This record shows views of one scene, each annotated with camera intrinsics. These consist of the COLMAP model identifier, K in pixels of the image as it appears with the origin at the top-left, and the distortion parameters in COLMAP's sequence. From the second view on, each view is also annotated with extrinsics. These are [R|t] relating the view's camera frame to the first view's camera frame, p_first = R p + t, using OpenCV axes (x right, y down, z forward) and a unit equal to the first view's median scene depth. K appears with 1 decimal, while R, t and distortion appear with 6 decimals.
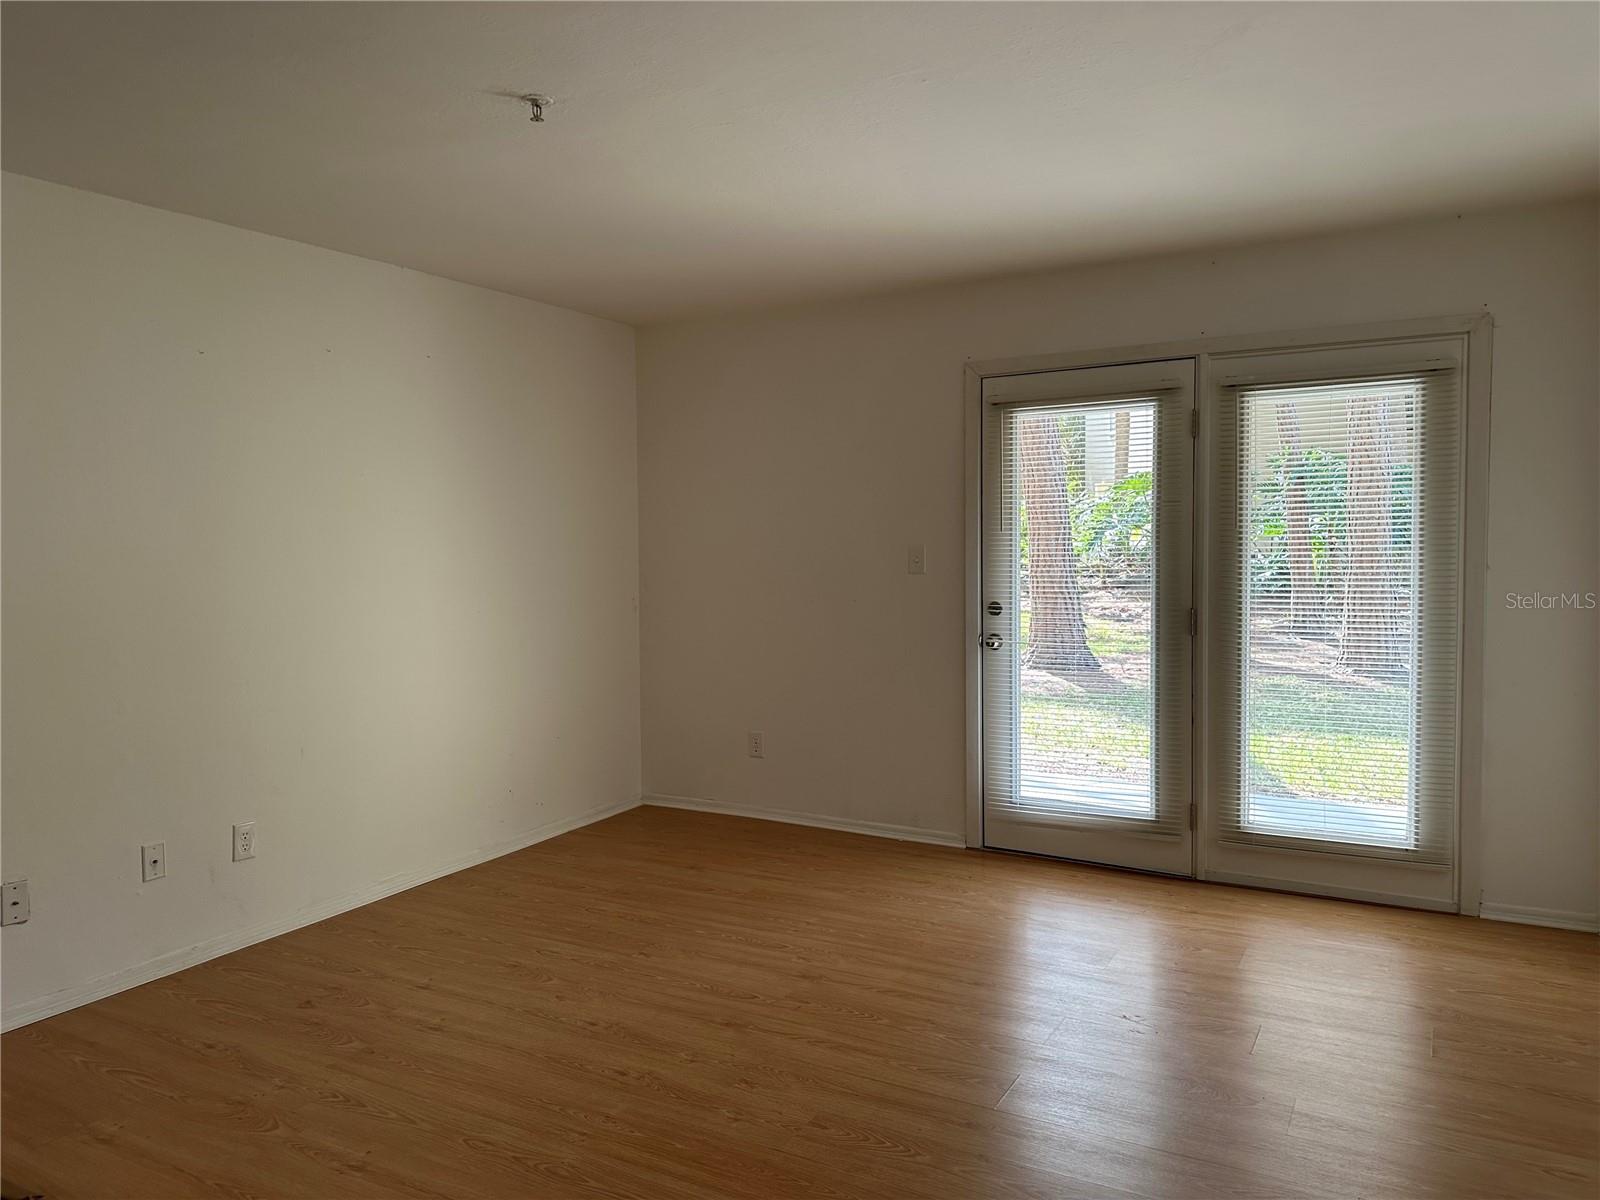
lens RADIAL K [[1113.4, 0, 807.6], [0, 1113.4, 587.8], [0, 0, 1]] dist [0.068571, -0.074579]
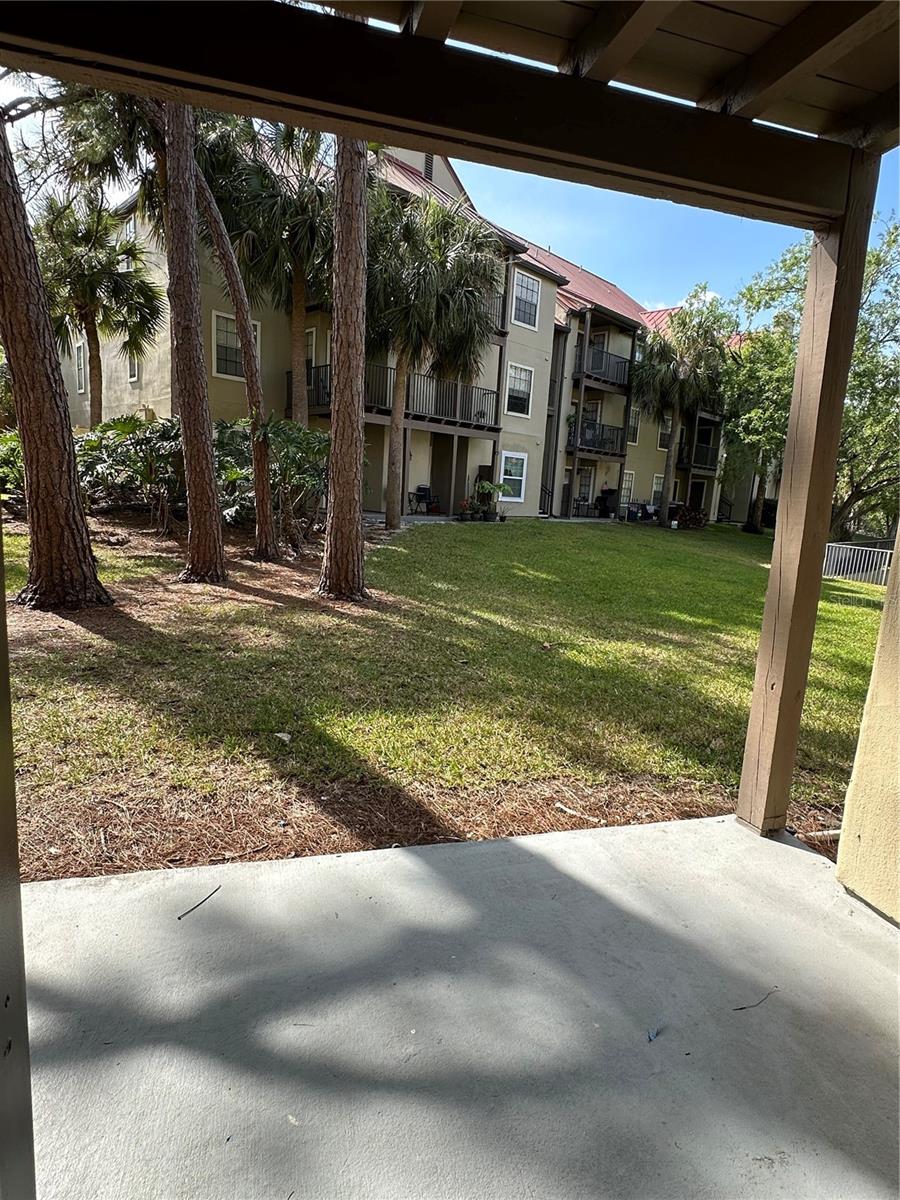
lens RADIAL K [[642.3, 0, 447.1], [0, 642.3, 598.7], [0, 0, 1]] dist [-0.010027, 0.009289]
pose [[0.699931, -0.061350, 0.711571, 0.165151], [-0.036935, 0.991862, 0.121847, -0.032985], [-0.713255, -0.111566, 0.691968, 1.016779]]
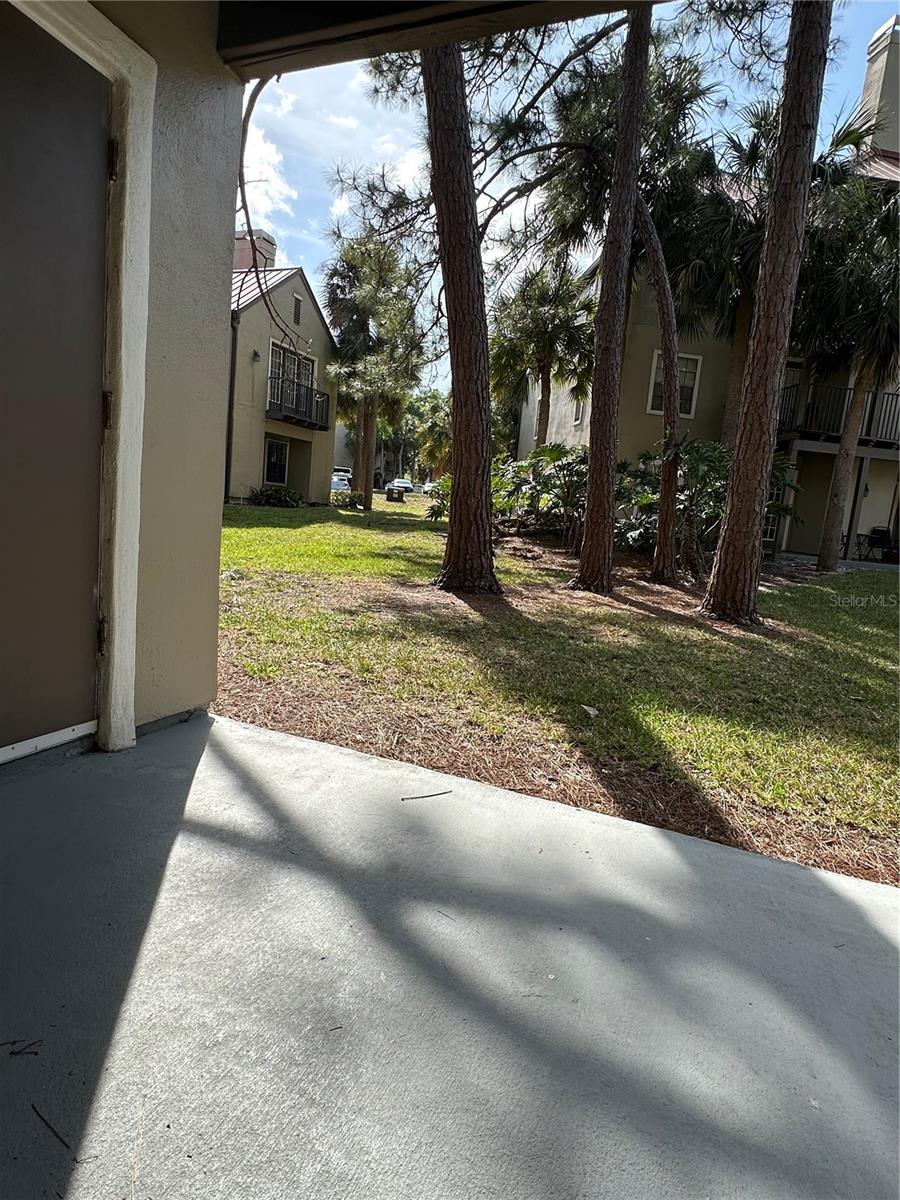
lens RADIAL K [[642.3, 0, 445.7], [0, 642.3, 603.6], [0, 0, 1]] dist [-0.010027, 0.009289]
pose [[0.984820, 0.086156, 0.150685, 0.288644], [-0.101748, 0.989870, 0.099015, 0.060685], [-0.140628, -0.112844, 0.983611, 0.987996]]
